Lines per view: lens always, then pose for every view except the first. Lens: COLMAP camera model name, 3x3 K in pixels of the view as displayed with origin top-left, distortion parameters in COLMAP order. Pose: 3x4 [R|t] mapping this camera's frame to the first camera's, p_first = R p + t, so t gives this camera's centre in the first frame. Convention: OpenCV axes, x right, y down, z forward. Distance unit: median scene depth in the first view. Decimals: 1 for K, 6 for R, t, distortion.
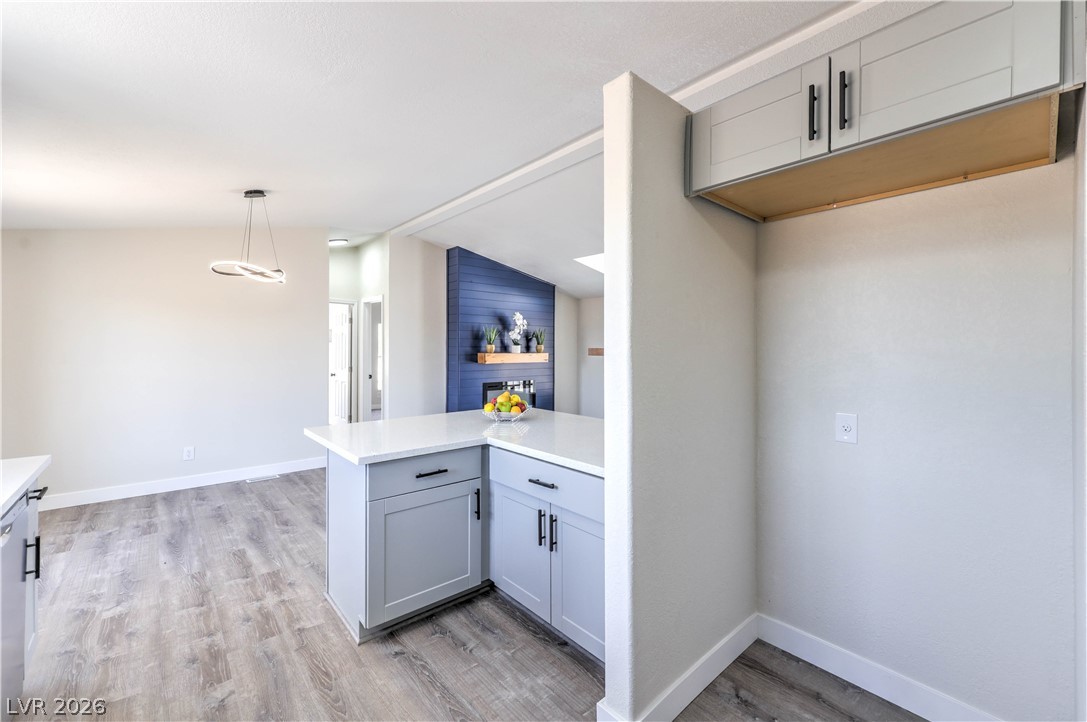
lens RADIAL K [[432.7, 0, 540.7], [0, 432.7, 351.6], [0, 0, 1]] dist [0.002615, 0.000420]
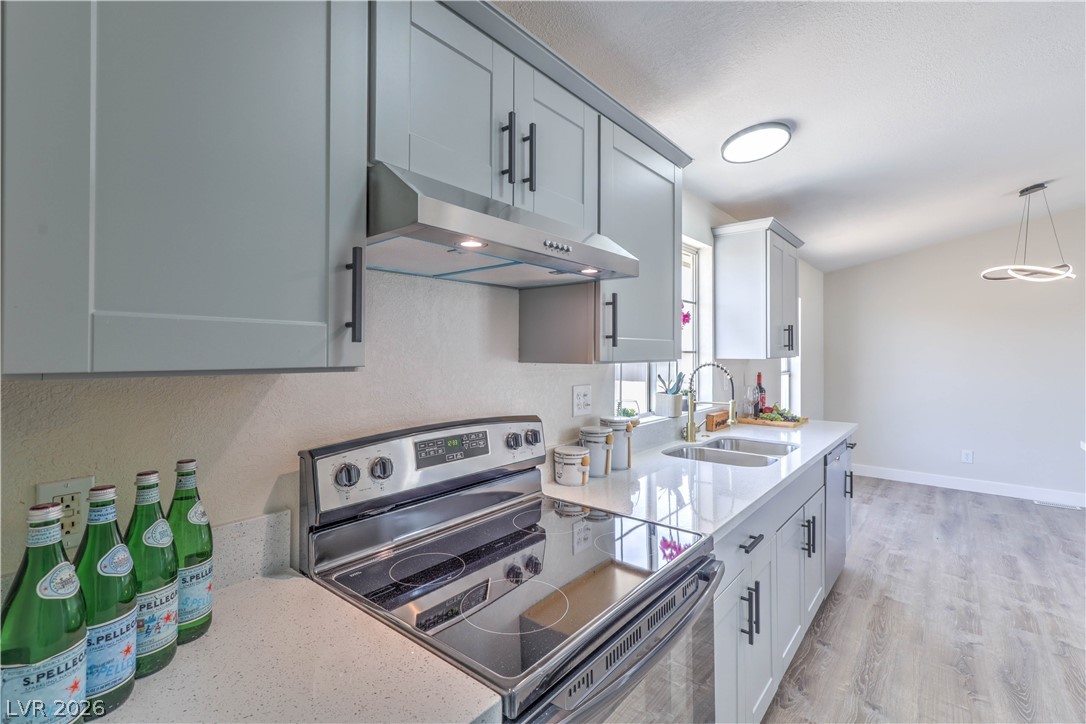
lens RADIAL K [[495.8, 0, 538.9], [0, 495.8, 351.8], [0, 0, 1]] dist [0.019947, -0.000794]
pose [[0.151095, -0.005584, -0.988504, 0.290364], [-0.006996, 0.999953, -0.006718, 0.004930], [0.988495, 0.007931, 0.151049, -0.247286]]
